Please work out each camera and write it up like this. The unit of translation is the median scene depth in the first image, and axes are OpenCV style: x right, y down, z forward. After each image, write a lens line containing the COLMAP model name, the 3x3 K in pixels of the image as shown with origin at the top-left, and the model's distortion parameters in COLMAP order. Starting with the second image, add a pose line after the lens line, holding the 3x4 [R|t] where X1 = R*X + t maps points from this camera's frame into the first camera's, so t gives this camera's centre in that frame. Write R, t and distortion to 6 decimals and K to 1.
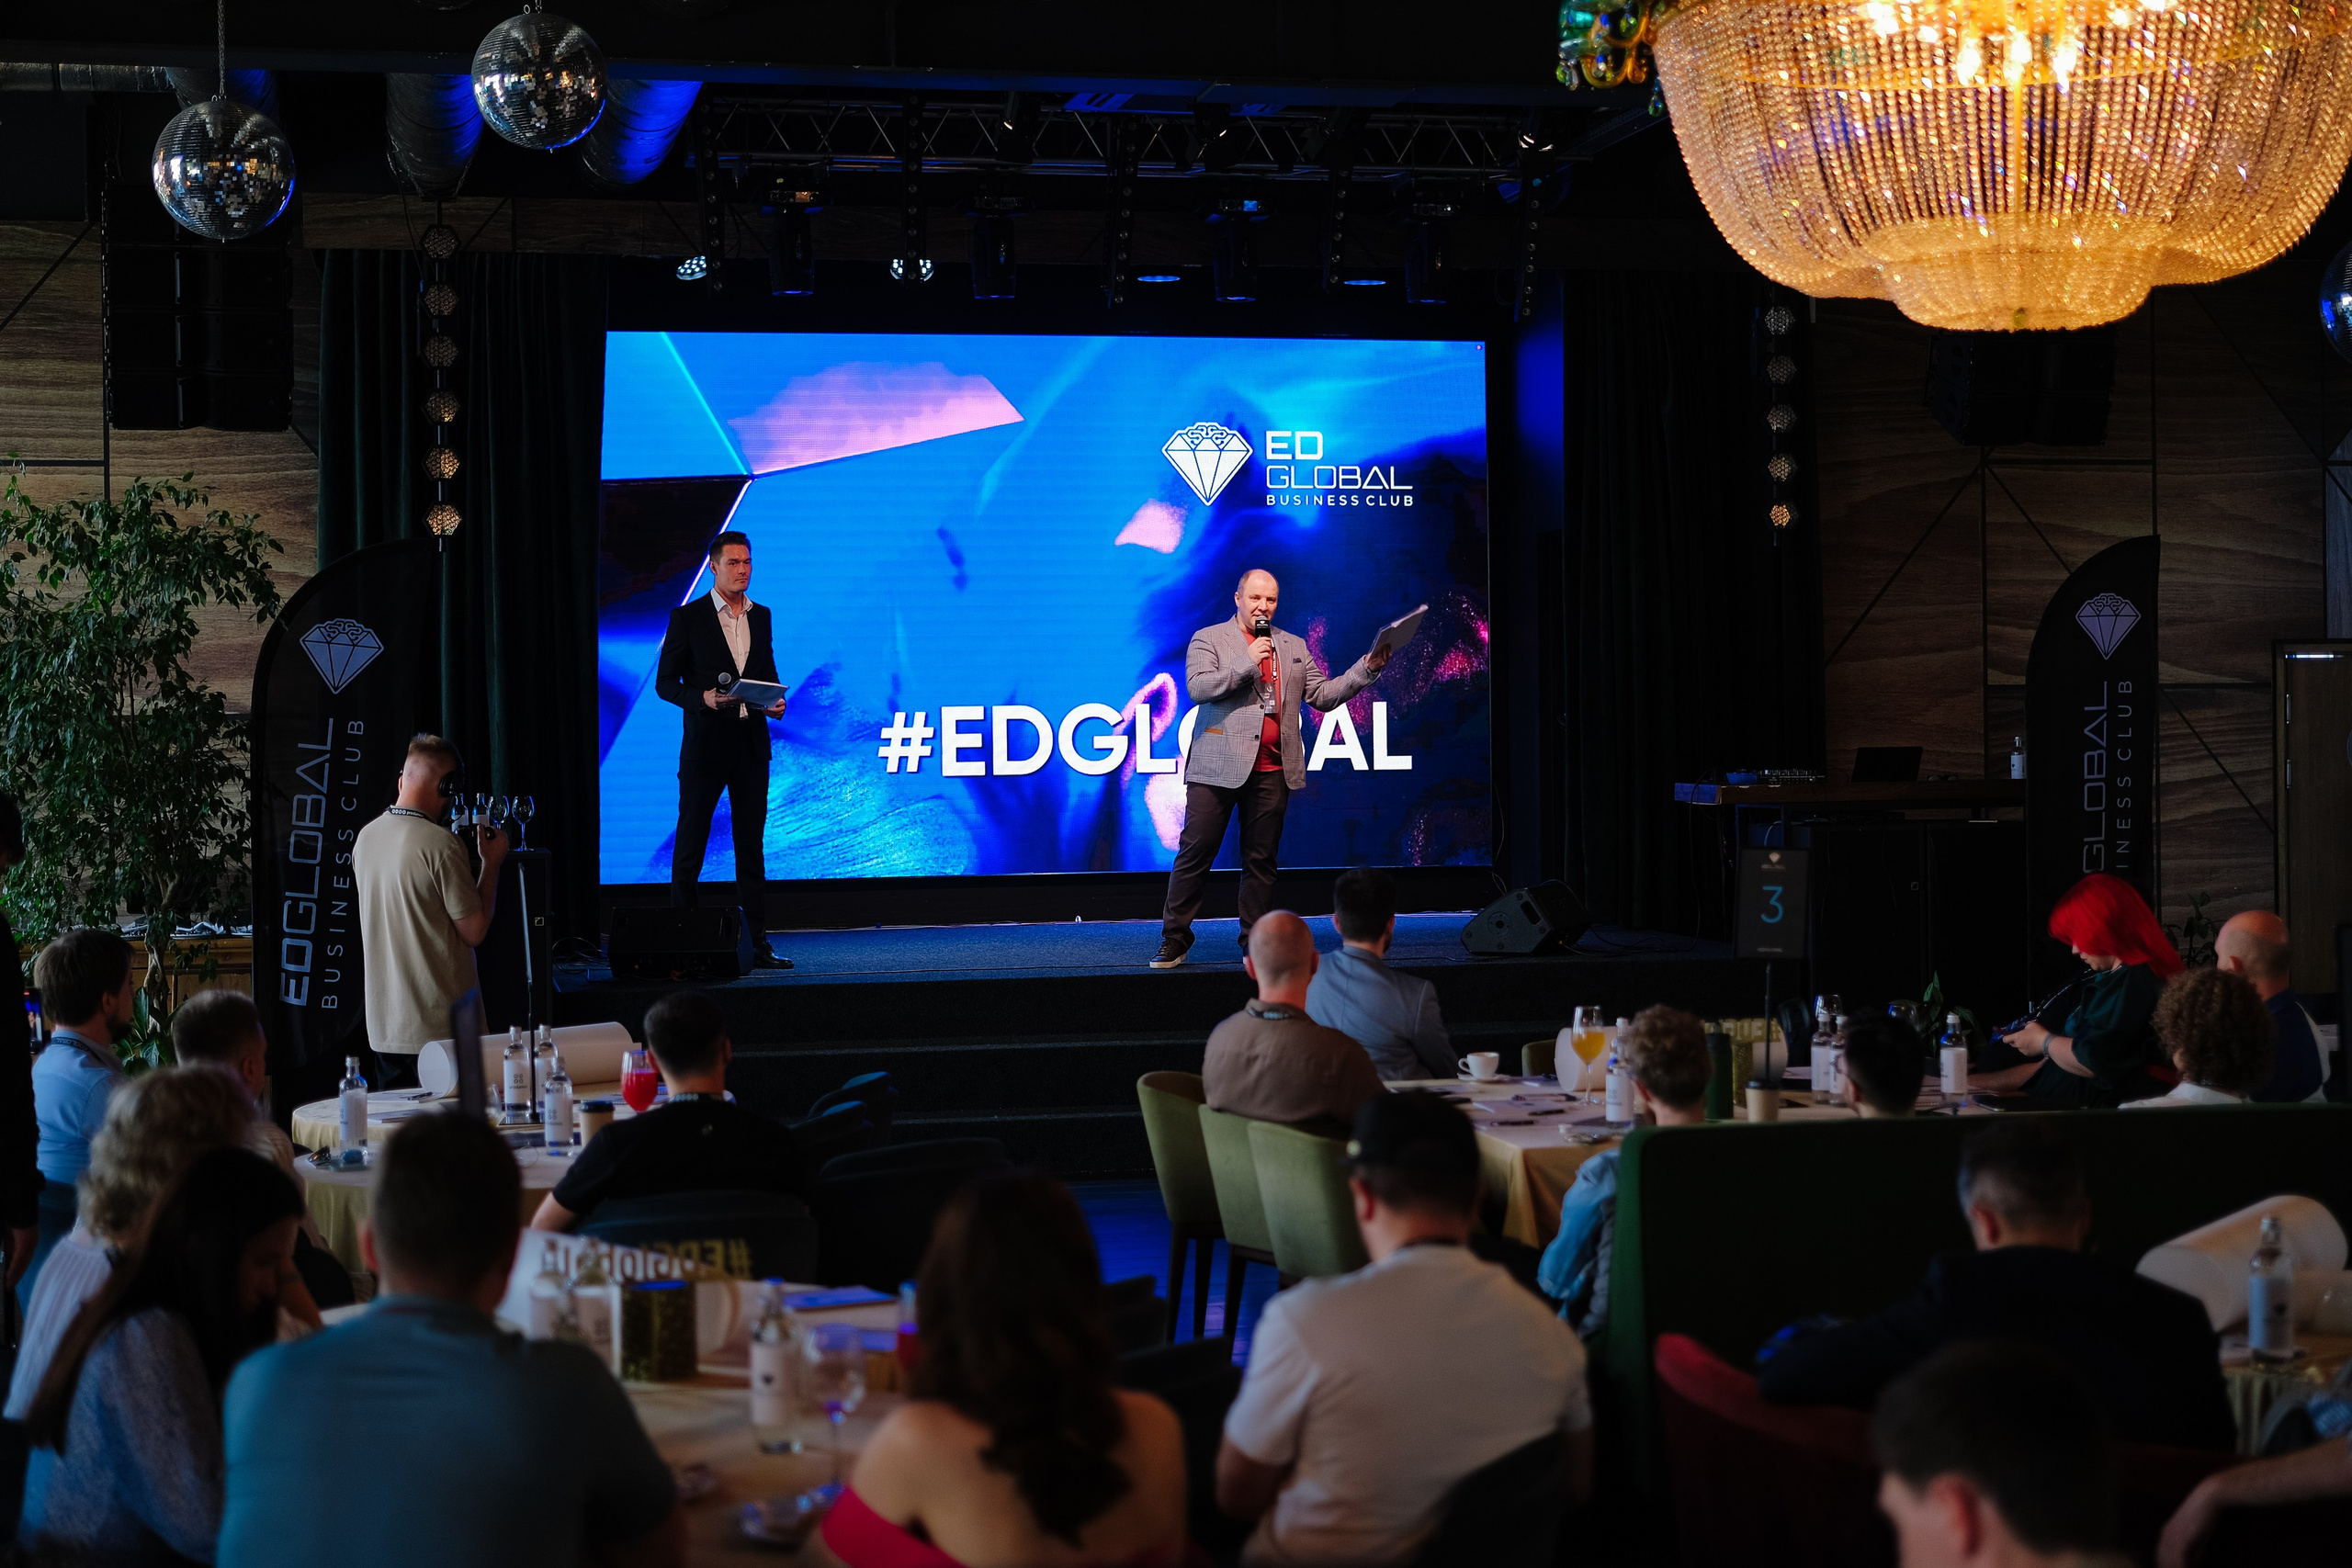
lens RADIAL K [[3495.9, 0, 1157.9], [0, 3495.9, 736.1], [0, 0, 1]] dist [0.000345, 0.000000]
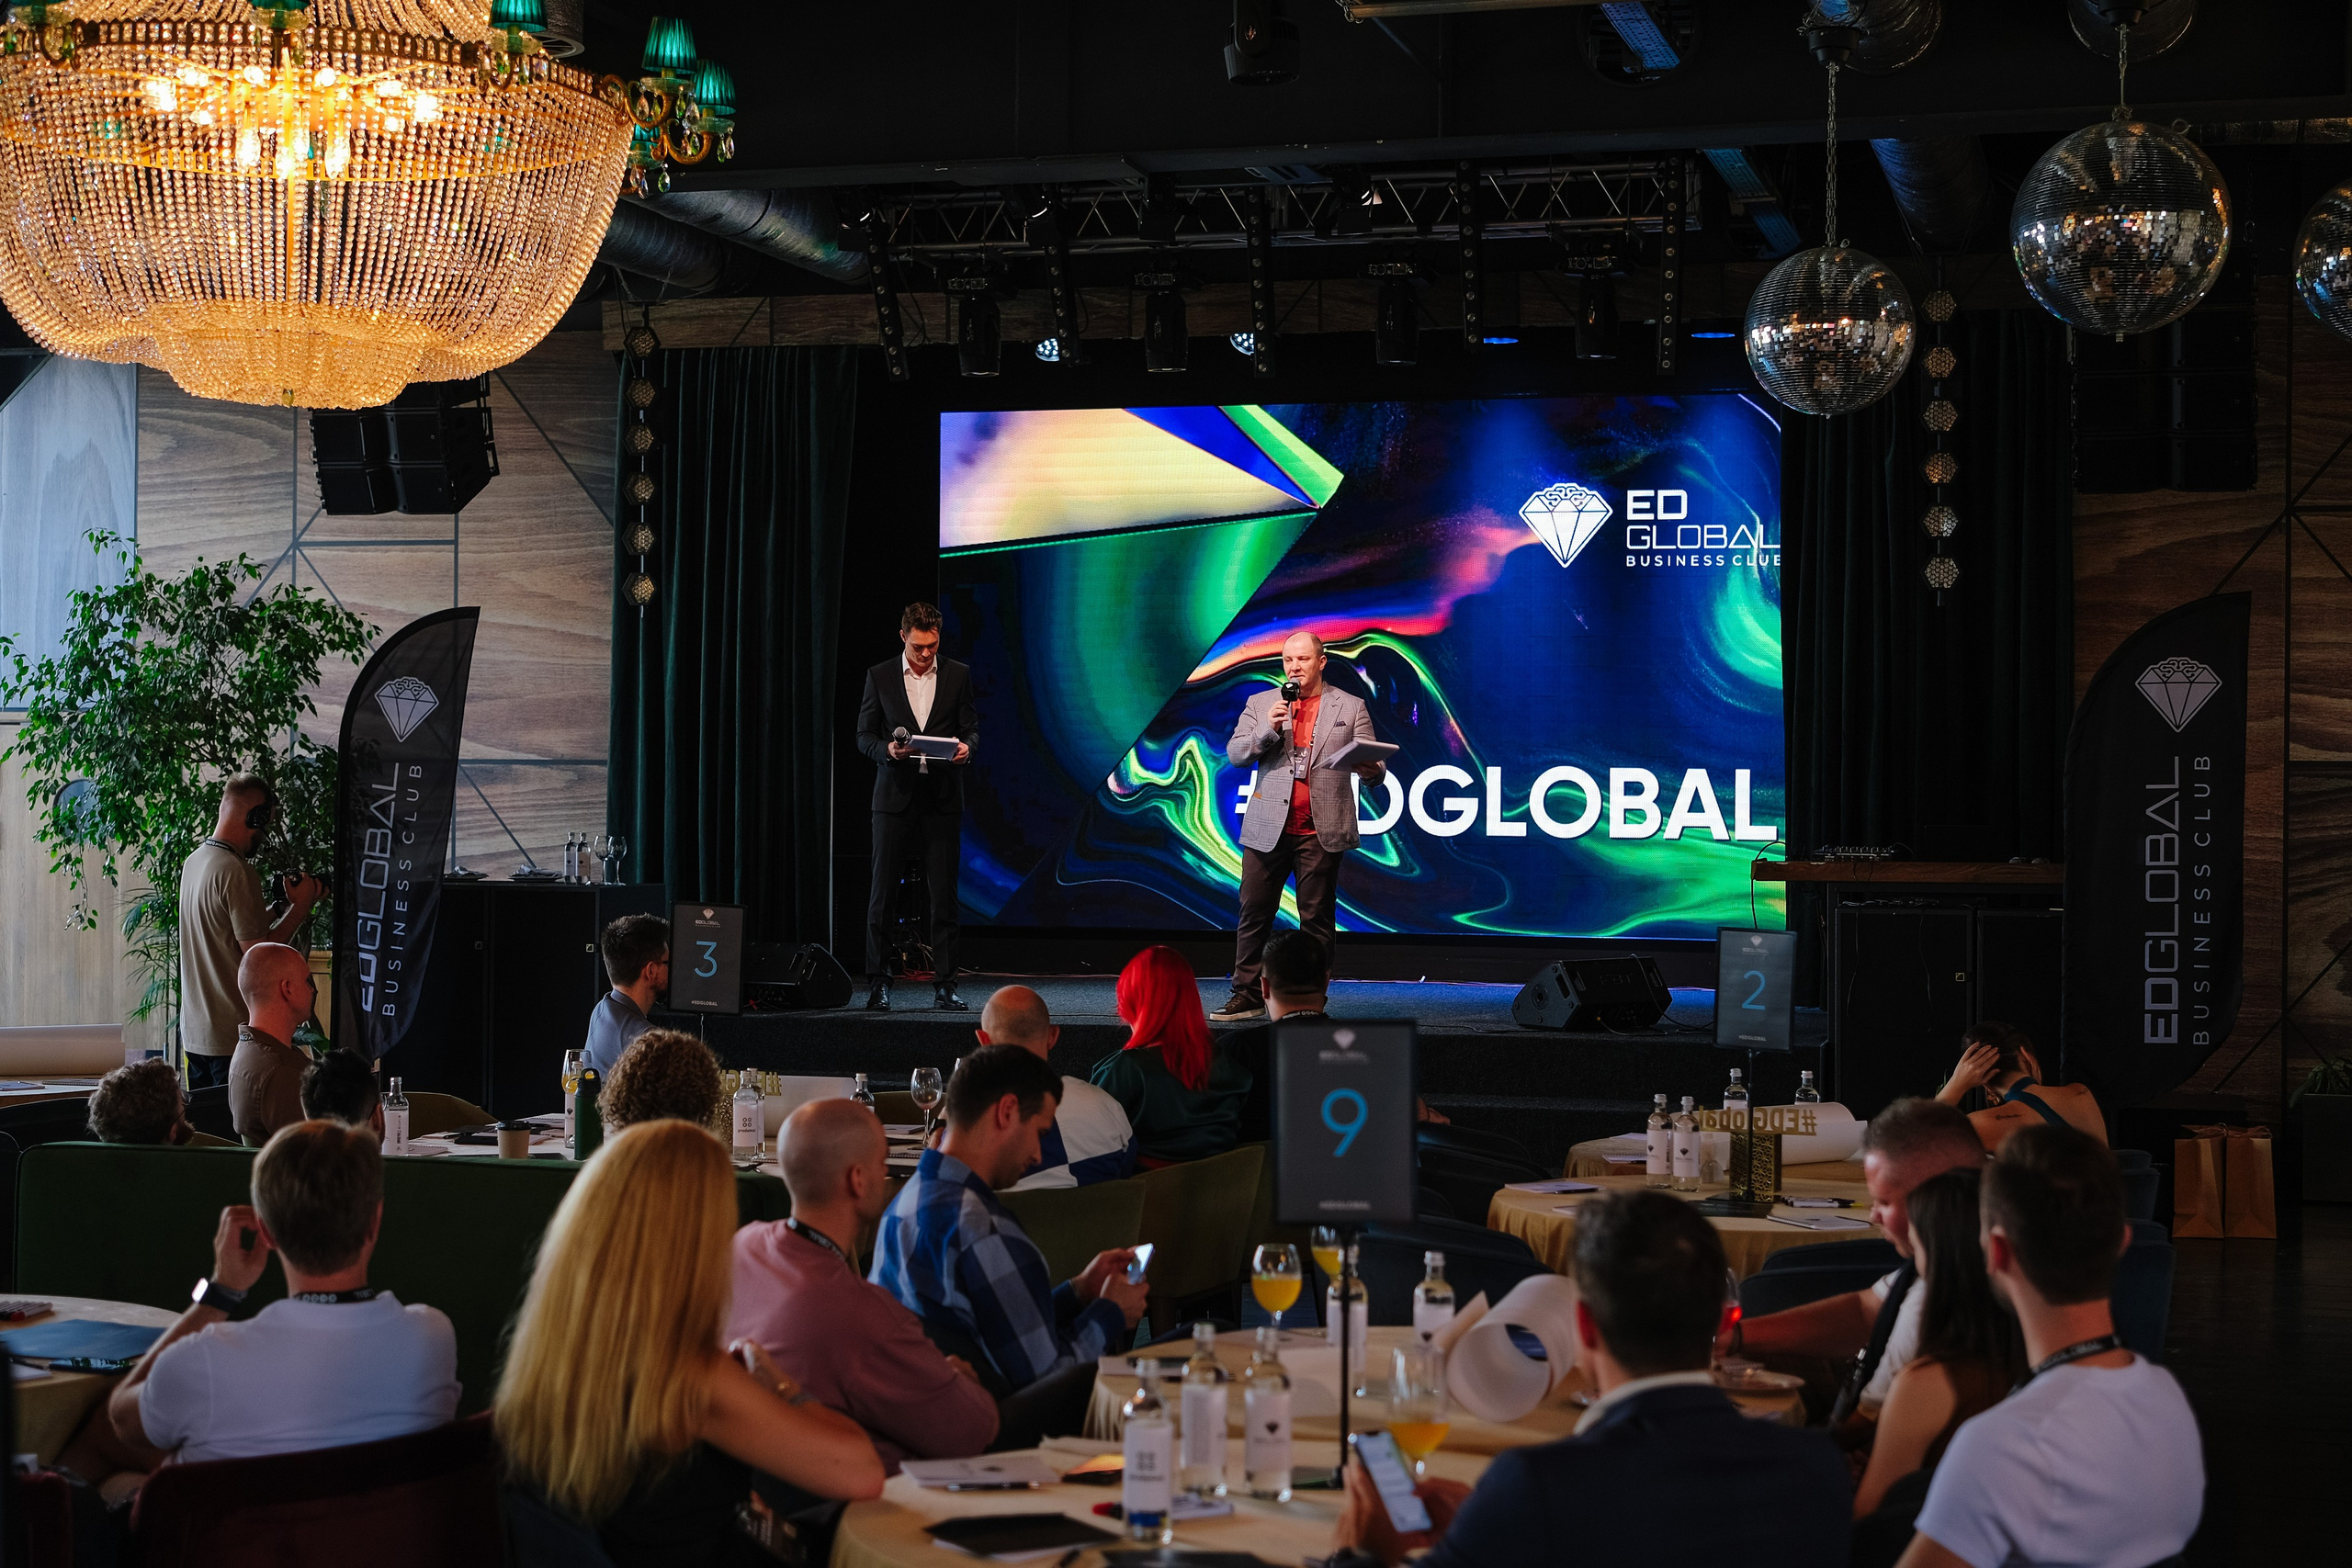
lens RADIAL K [[3495.9, 0, 1137.4], [0, 3495.9, 756.9], [0, 0, 1]] dist [0.000345, 0.000000]
pose [[0.876961, 0.015797, -0.480302, 0.473013], [-0.021258, 0.999756, -0.005931, -0.004846], [0.480091, 0.015411, 0.877083, 0.093763]]
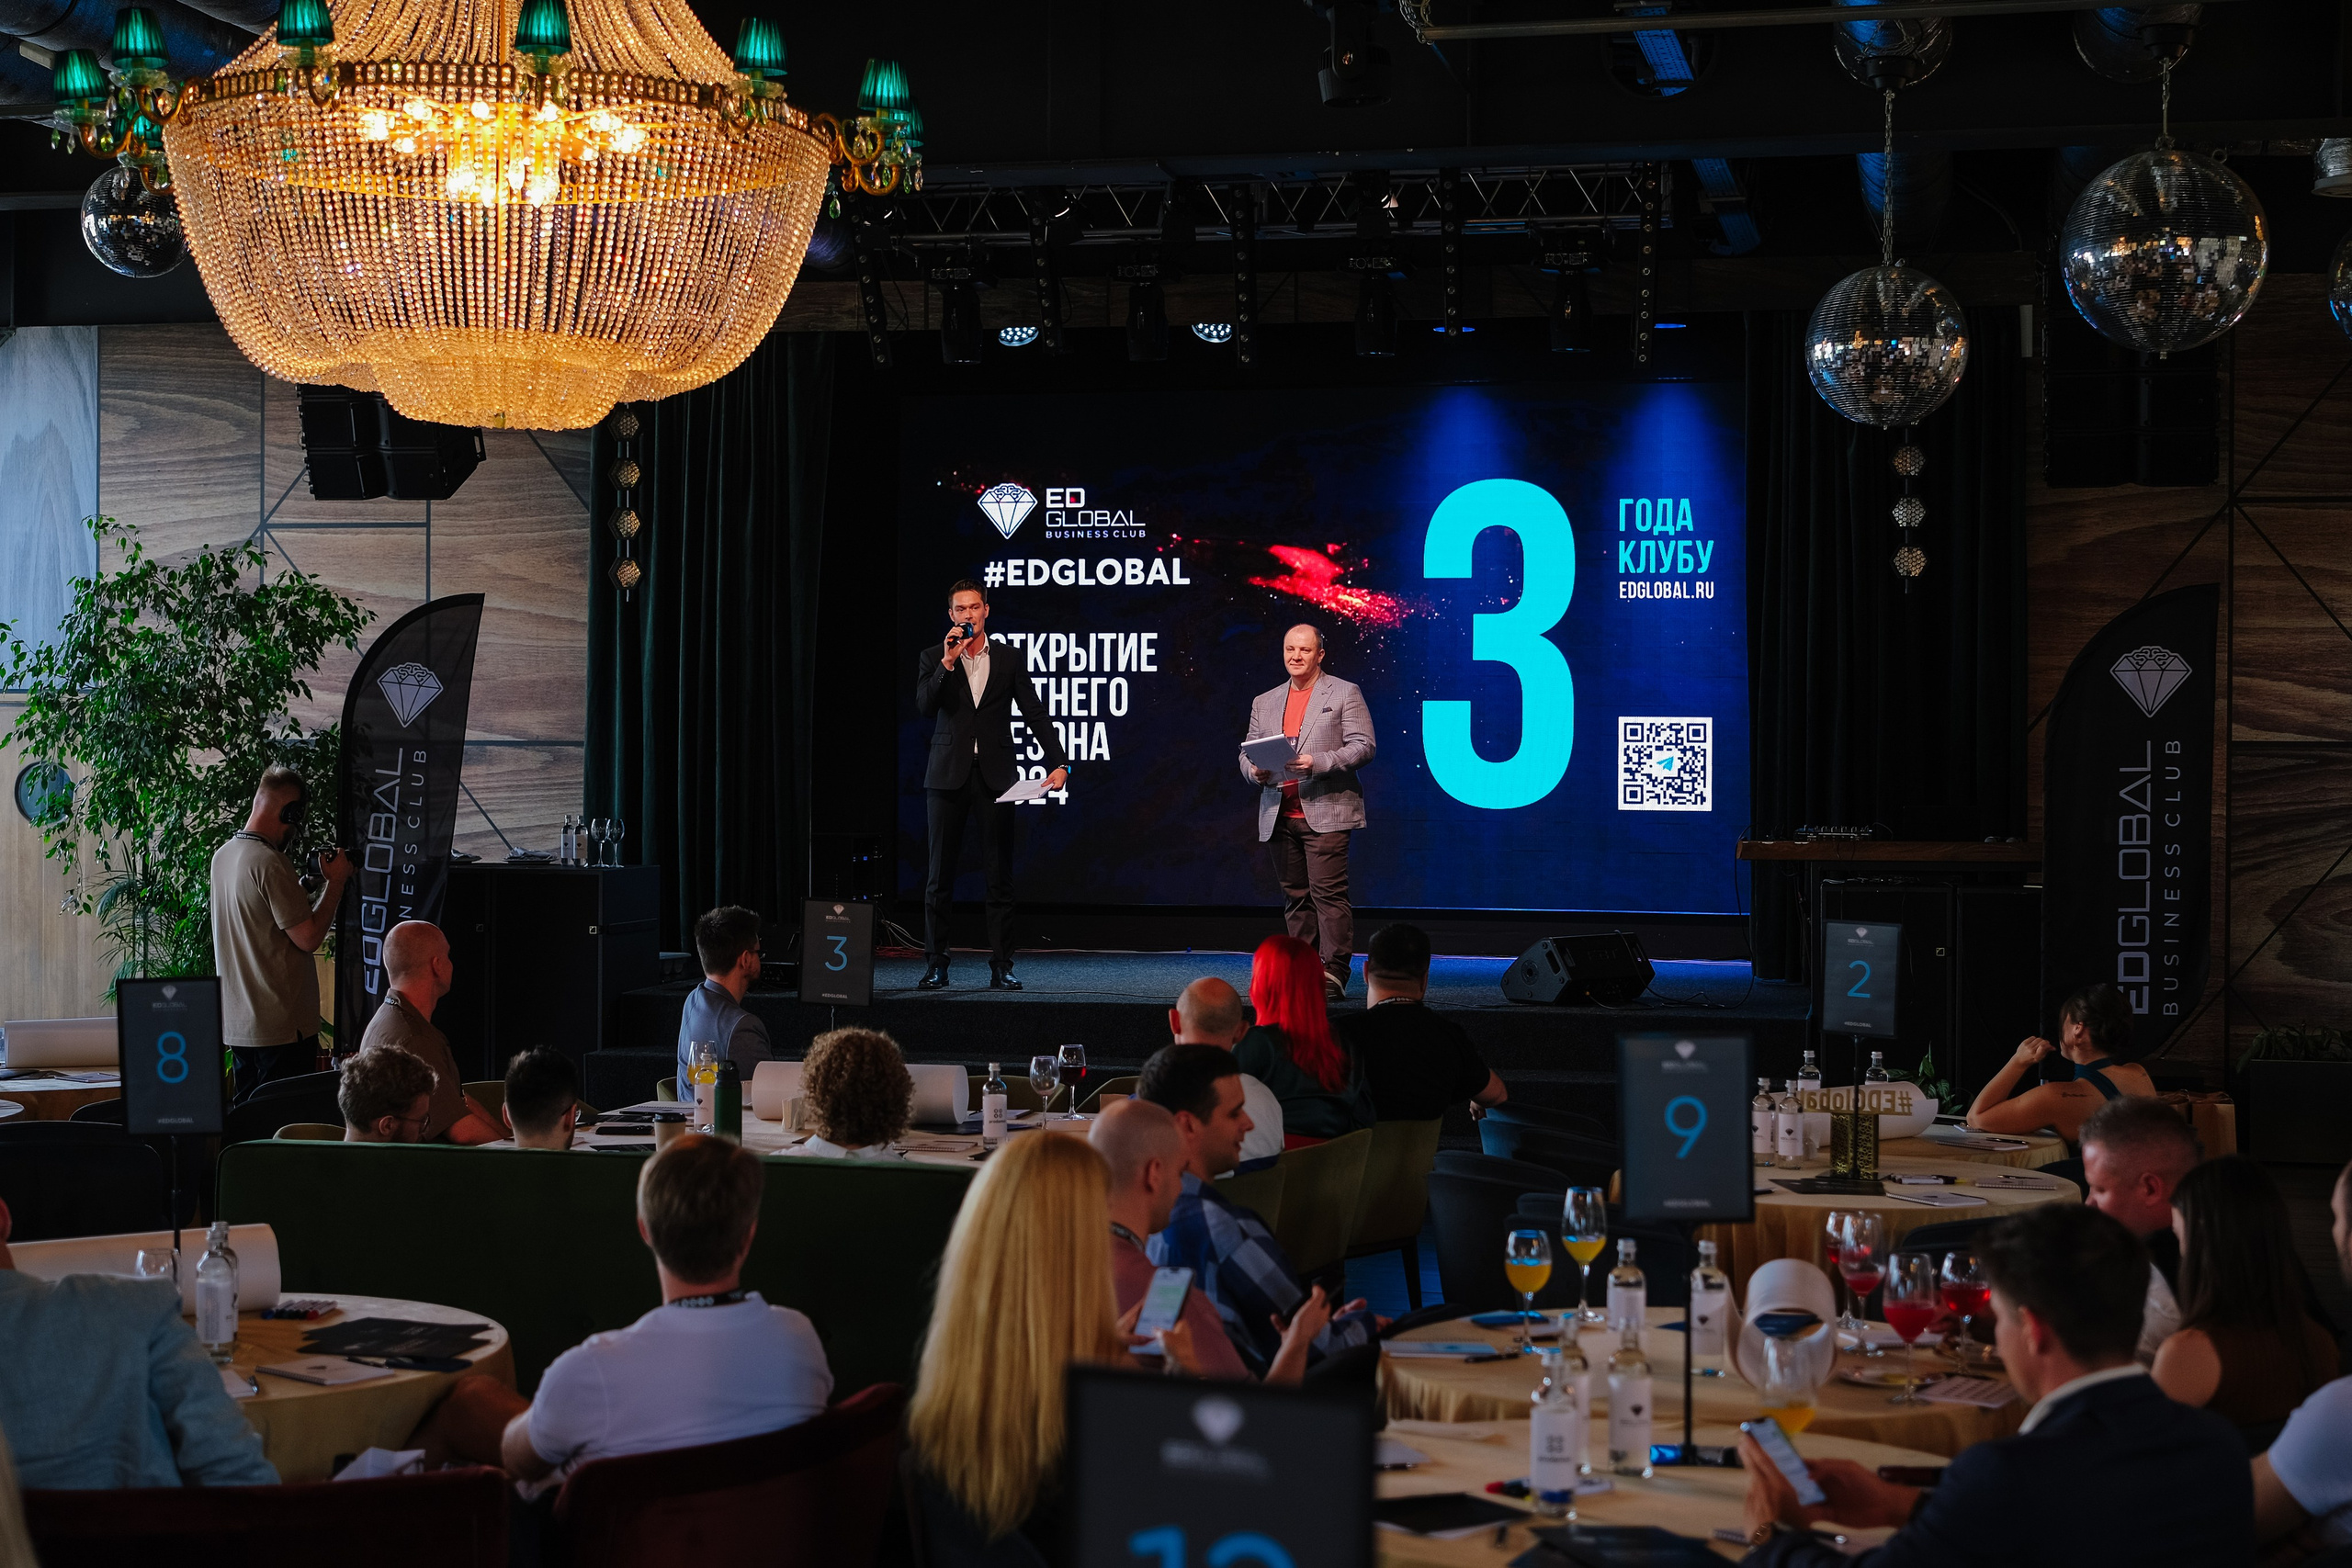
lens RADIAL K [[3495.9, 0, 1179.9], [0, 3495.9, 761.0], [0, 0, 1]] dist [0.000345, 0.000000]
pose [[0.907745, 0.019663, -0.419062, 0.433375], [-0.018715, 0.999805, 0.006372, -0.011624], [0.419105, 0.002058, 0.907935, 0.045710]]
